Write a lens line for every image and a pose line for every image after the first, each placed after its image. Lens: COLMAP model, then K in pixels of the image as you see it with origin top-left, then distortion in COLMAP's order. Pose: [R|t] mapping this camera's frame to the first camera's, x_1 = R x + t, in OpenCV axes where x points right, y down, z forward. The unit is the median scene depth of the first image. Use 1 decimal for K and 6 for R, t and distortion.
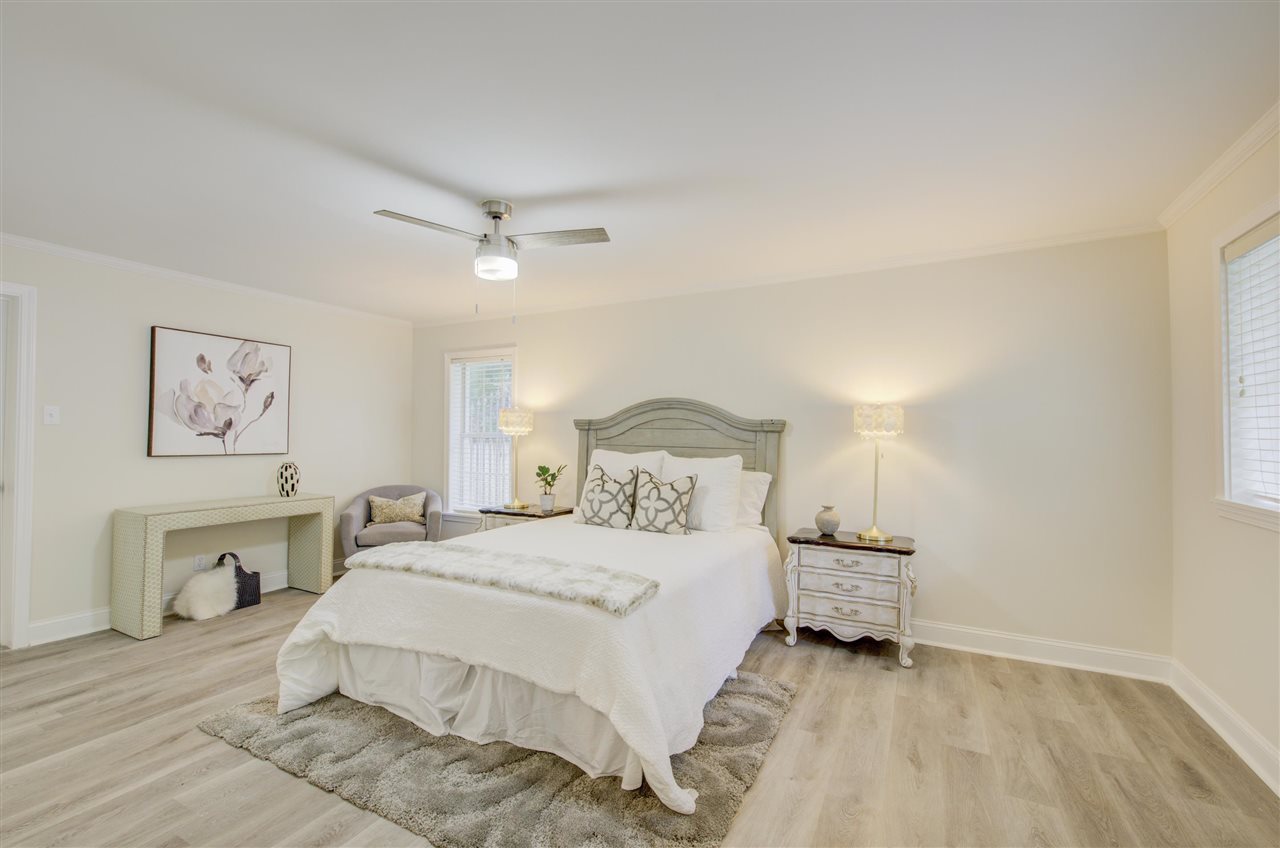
lens RADIAL K [[525.6, 0, 640.0], [0, 525.6, 424.0], [0, 0, 1]] dist [0.011380, -0.000559]
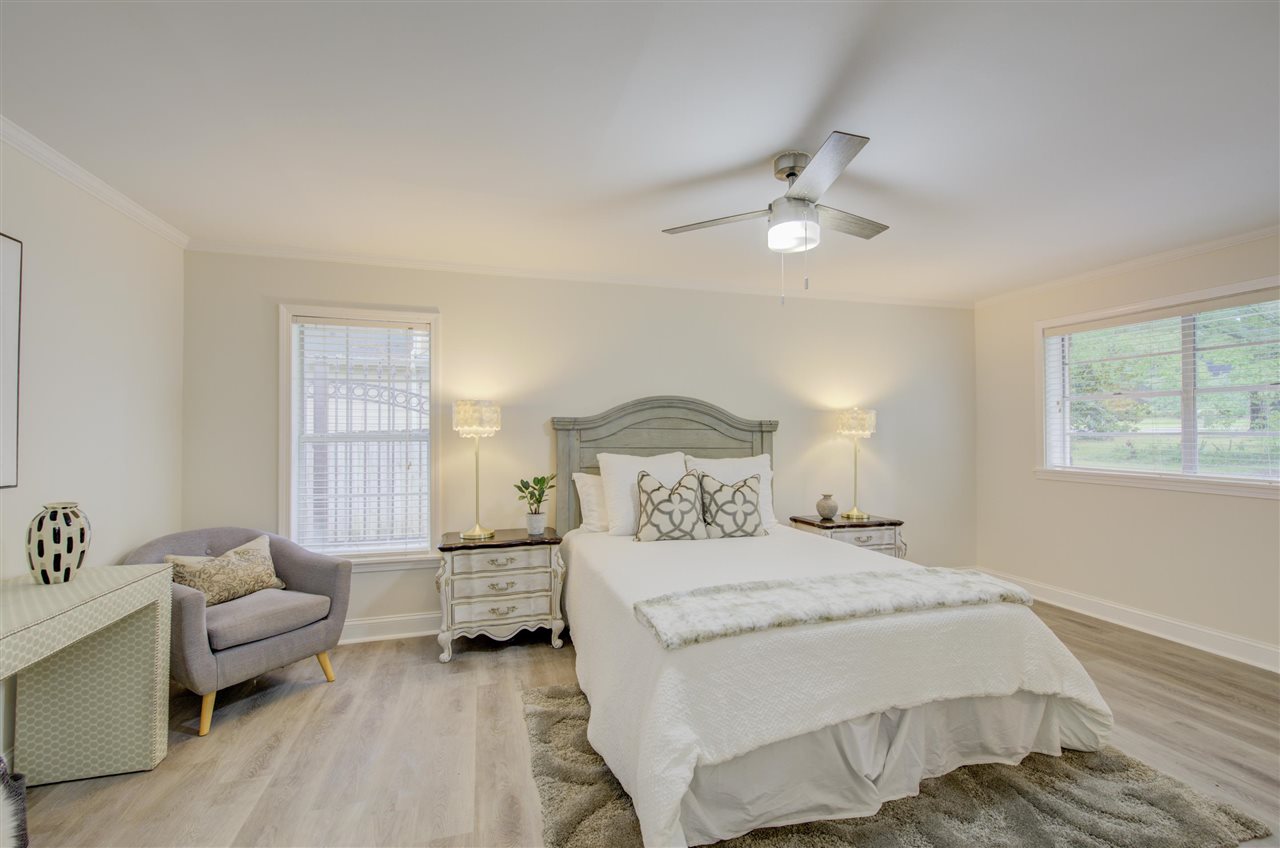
lens RADIAL K [[547.4, 0, 640.0], [0, 547.4, 424.0], [0, 0, 1]] dist [0.011914, -0.000464]
pose [[0.730261, 0.004499, 0.683153, -0.637662], [-0.006677, 0.999978, 0.000552, 0.000500], [-0.683136, -0.004965, 0.730275, 0.321677]]
